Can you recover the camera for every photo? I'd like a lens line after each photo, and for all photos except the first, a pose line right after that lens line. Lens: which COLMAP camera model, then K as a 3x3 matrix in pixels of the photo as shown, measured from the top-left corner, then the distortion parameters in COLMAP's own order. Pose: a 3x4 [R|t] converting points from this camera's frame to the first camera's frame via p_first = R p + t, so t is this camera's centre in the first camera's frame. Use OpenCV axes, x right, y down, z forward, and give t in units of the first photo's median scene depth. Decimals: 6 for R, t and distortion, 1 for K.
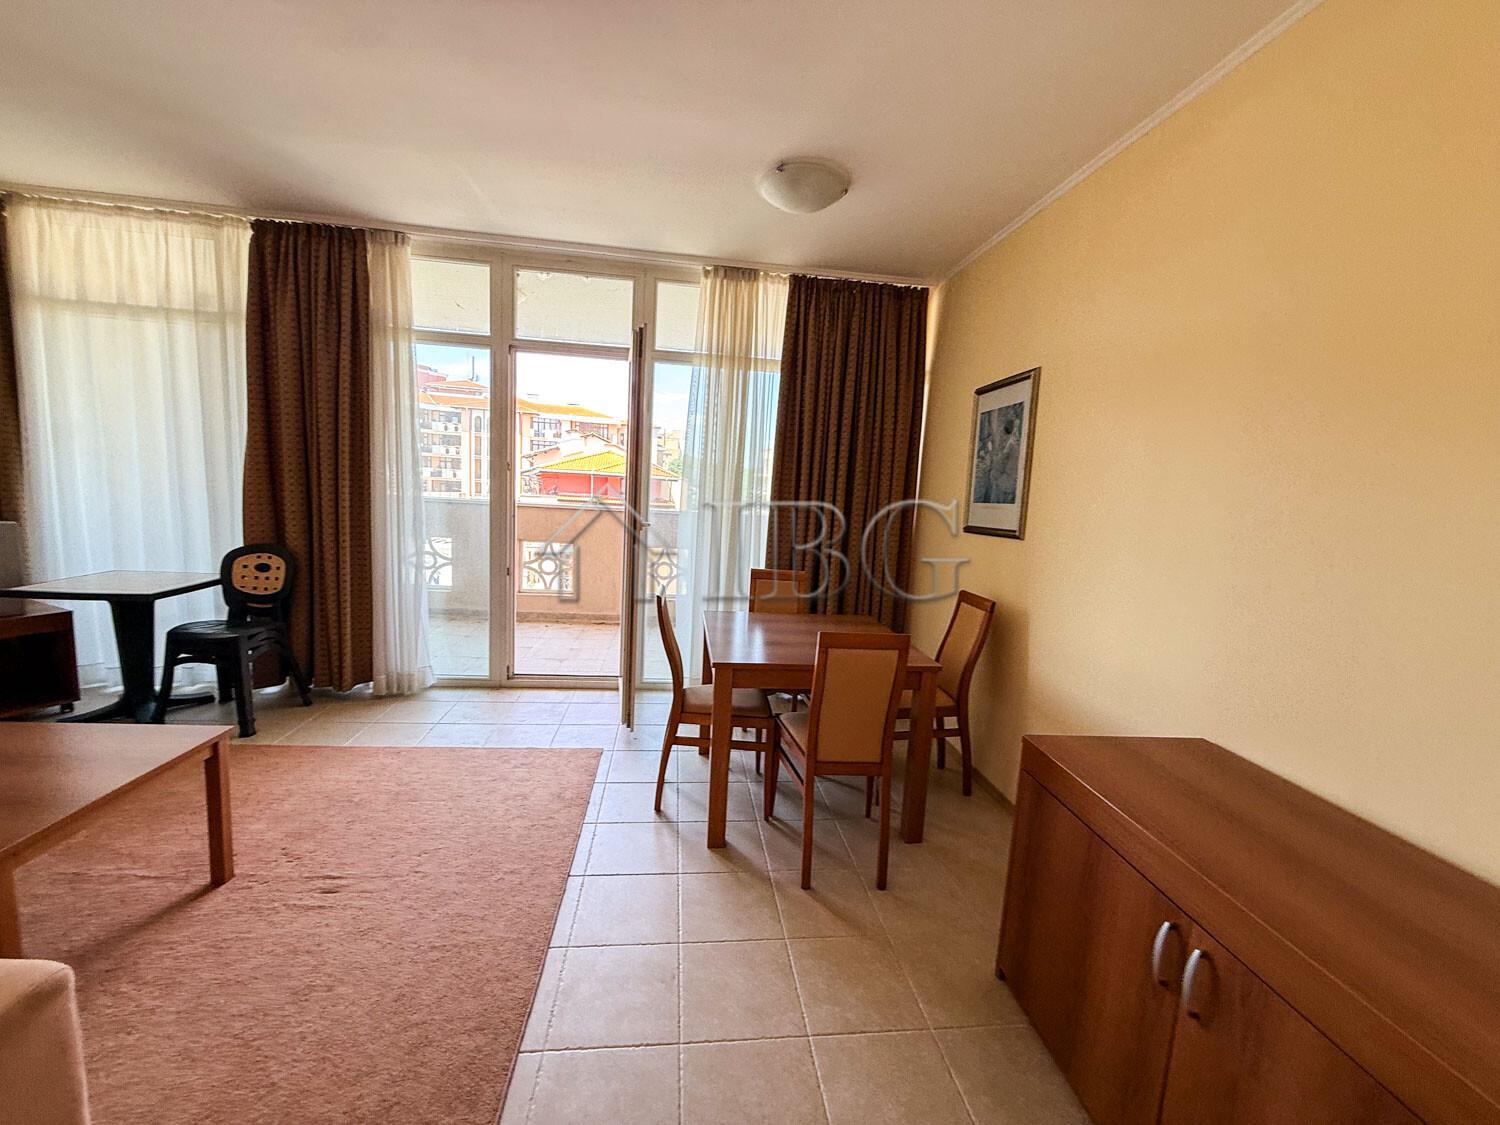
lens RADIAL K [[600.9, 0, 747.1], [0, 600.9, 562.4], [0, 0, 1]] dist [0.000696, 0.000178]
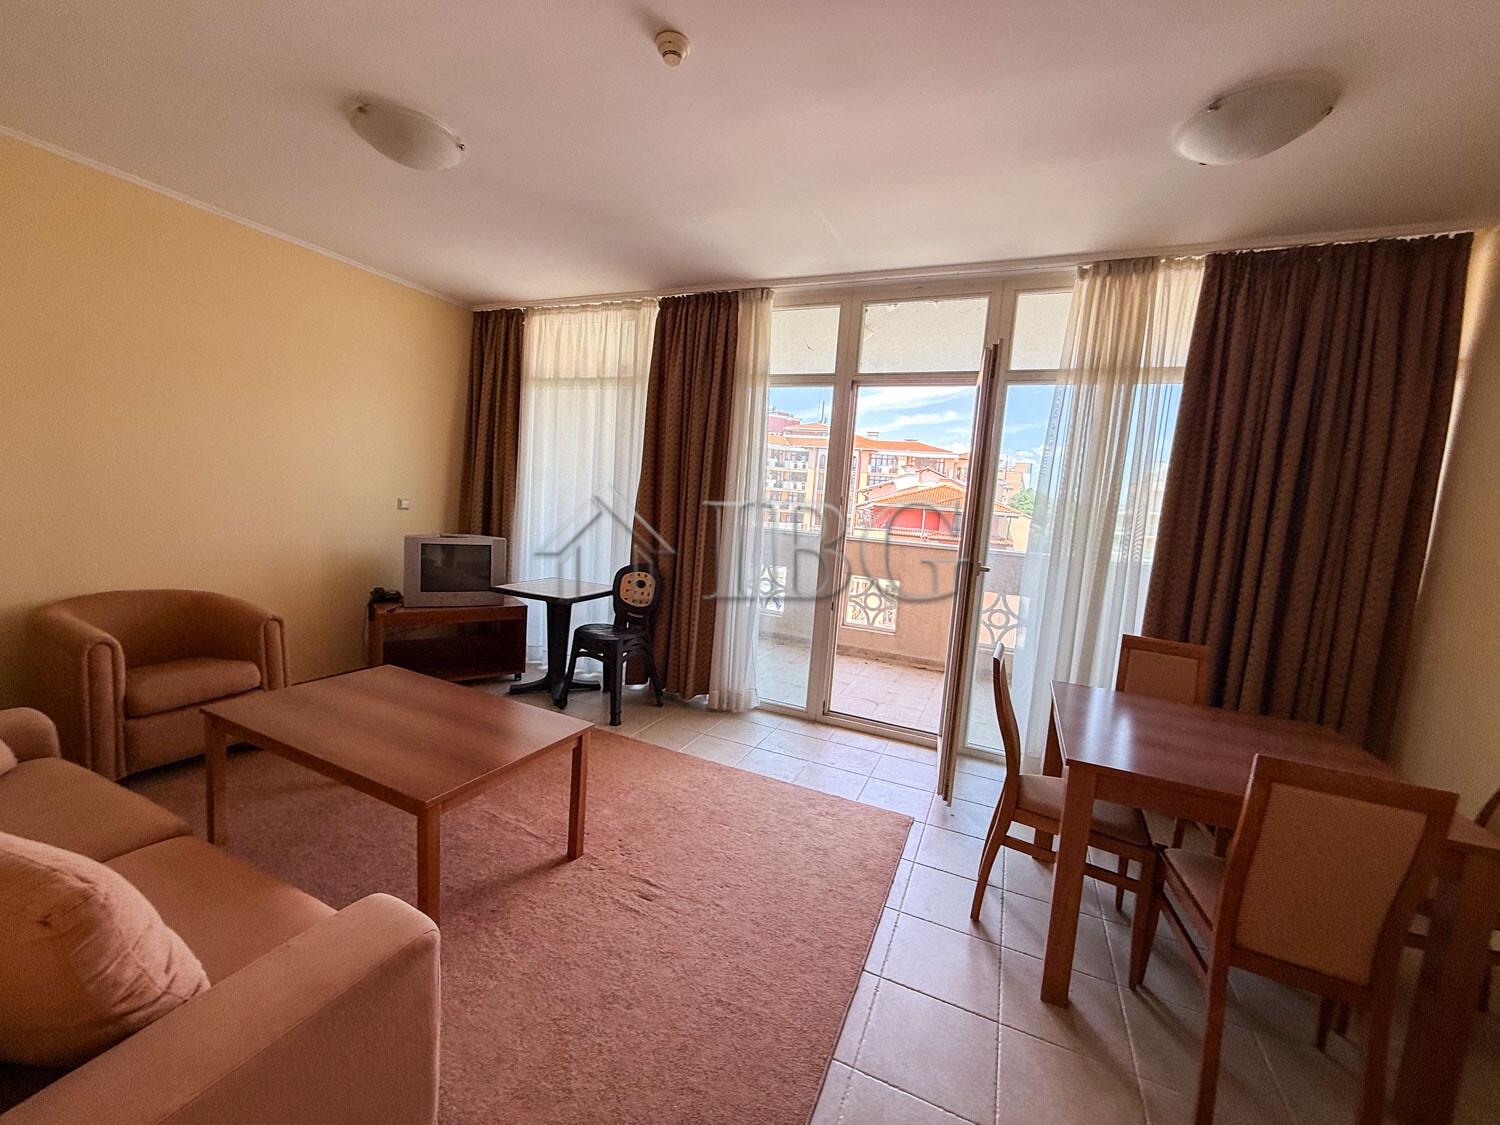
lens RADIAL K [[600.9, 0, 745.1], [0, 600.9, 563.2], [0, 0, 1]] dist [0.000696, 0.000178]
pose [[0.858090, 0.059870, -0.509996, -0.023819], [-0.087998, 0.995633, -0.031178, -0.014311], [0.505902, 0.071632, 0.859611, 0.084558]]
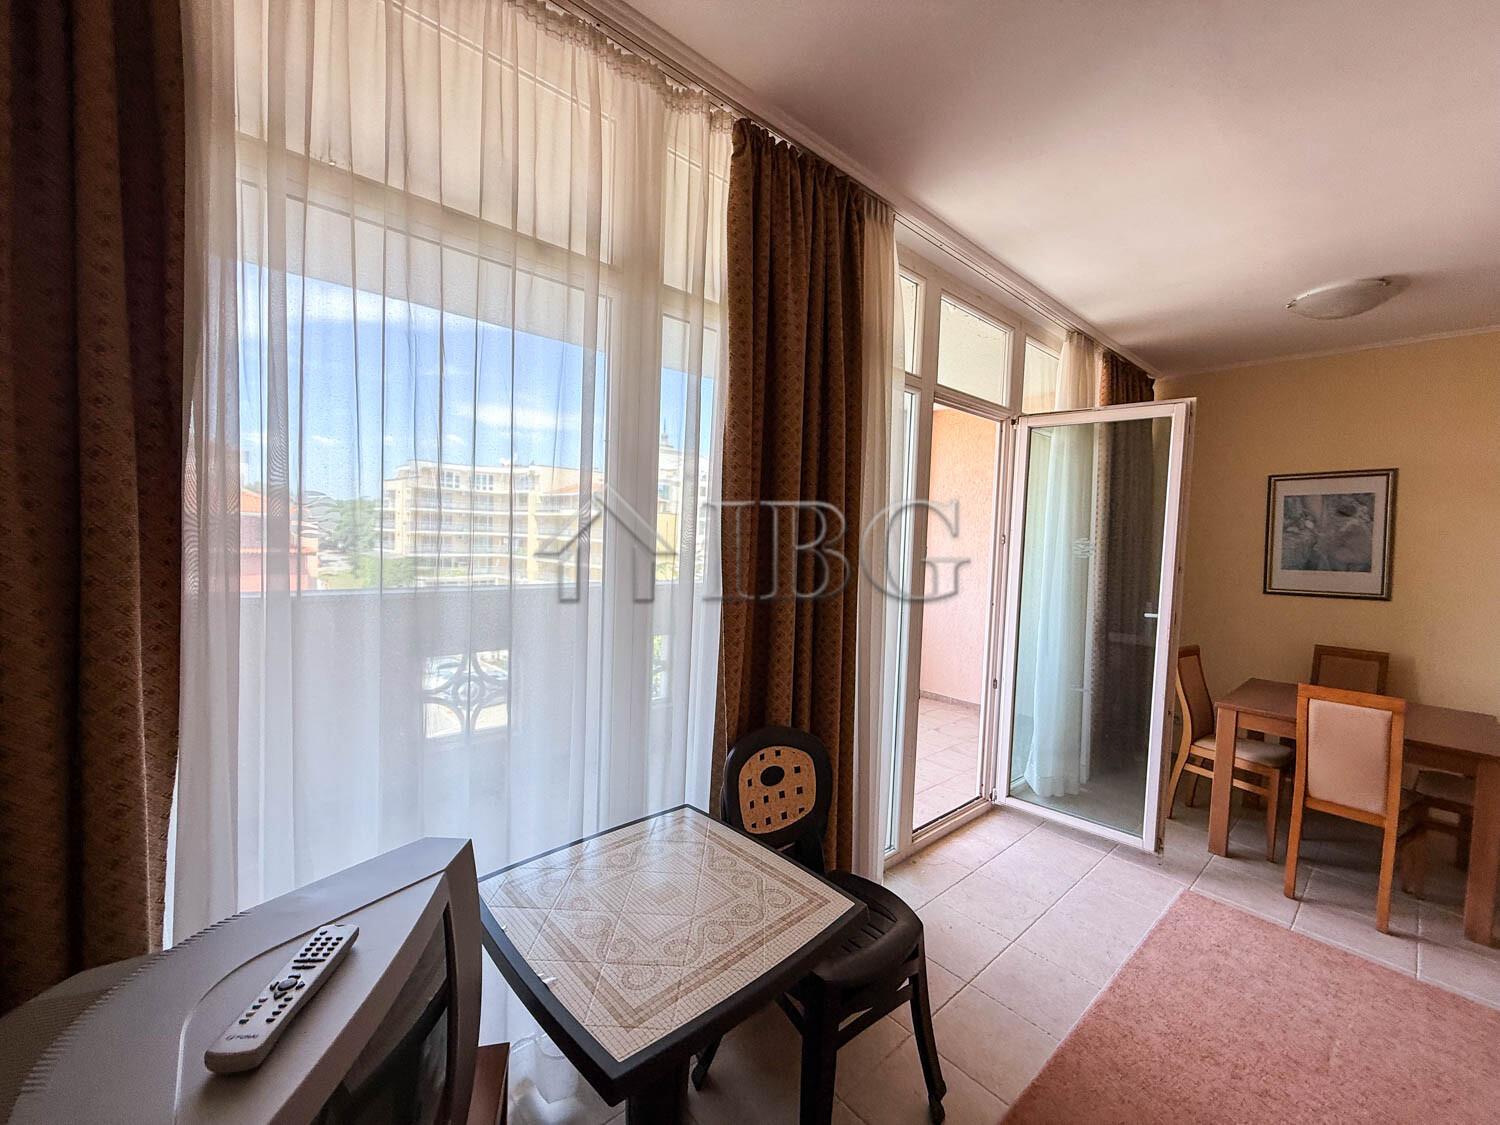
lens RADIAL K [[600.9, 0, 744.5], [0, 600.9, 561.6], [0, 0, 1]] dist [0.000696, 0.000178]
pose [[0.823101, -0.055797, 0.565147, -1.205480], [0.083908, 0.996188, -0.023852, -0.179759], [-0.561662, 0.067053, 0.824645, 0.623759]]
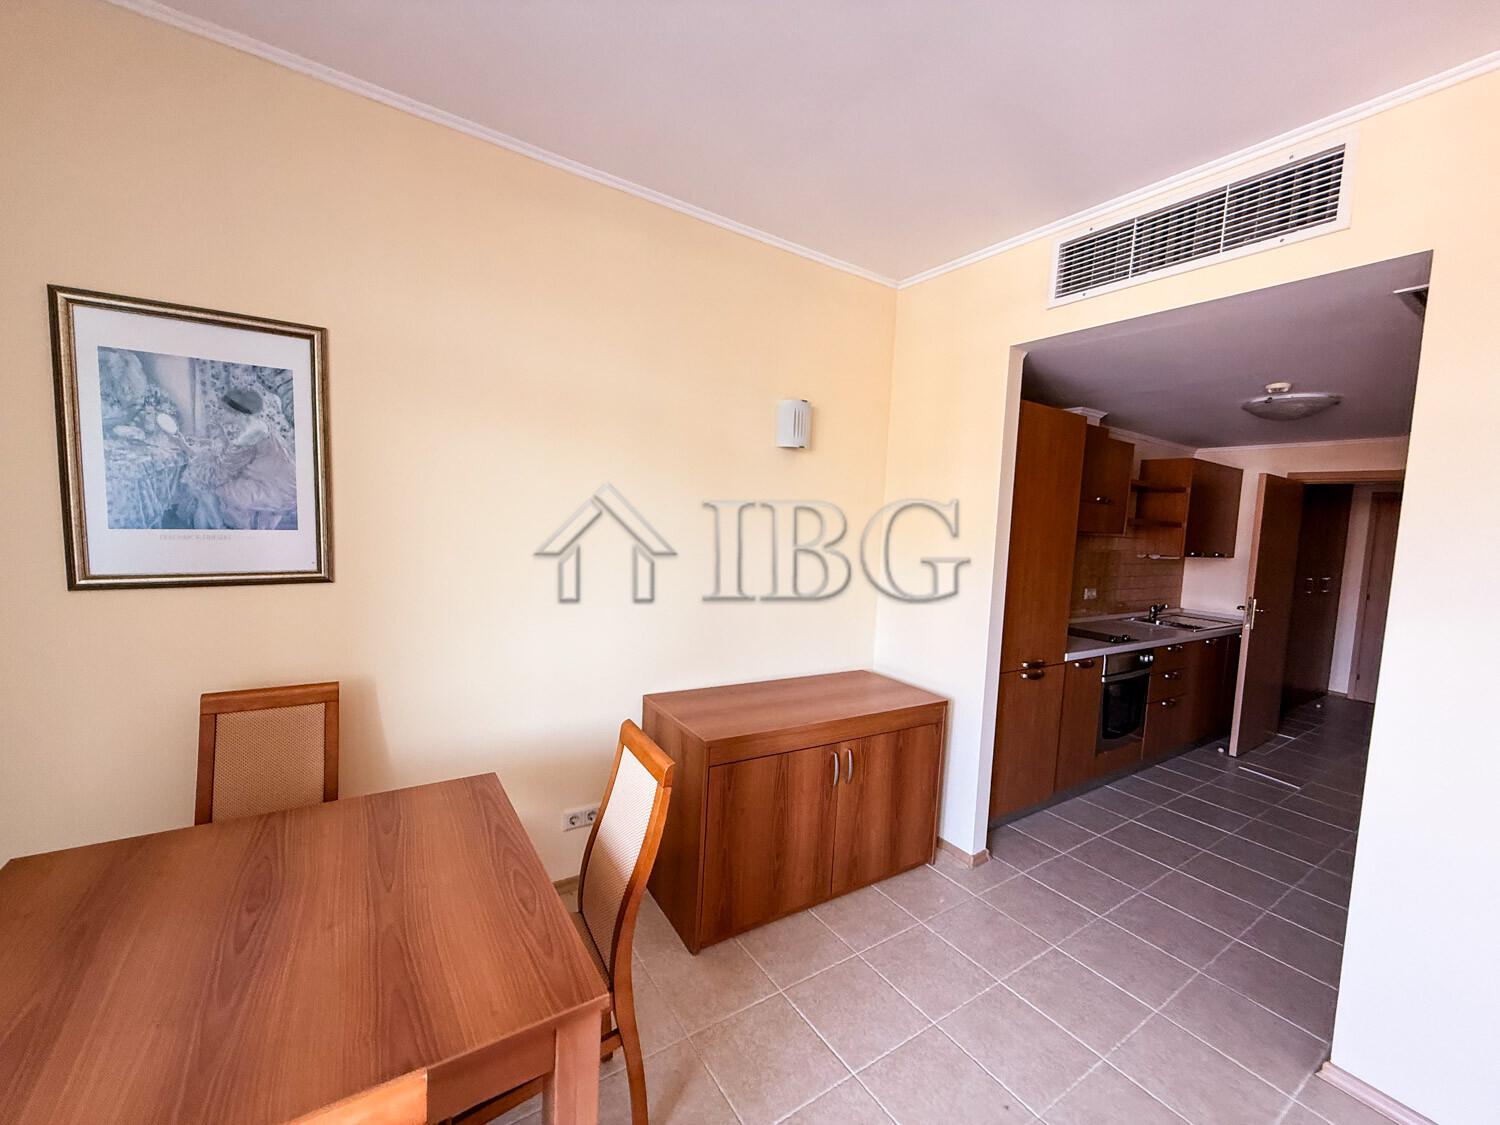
lens RADIAL K [[600.9, 0, 749.2], [0, 600.9, 563.5], [0, 0, 1]] dist [0.000696, 0.000178]
pose [[-0.450517, -0.148537, 0.880324, -0.308604], [0.032784, 0.982644, 0.182580, -0.147103], [-0.892165, 0.111116, -0.437829, 0.764965]]
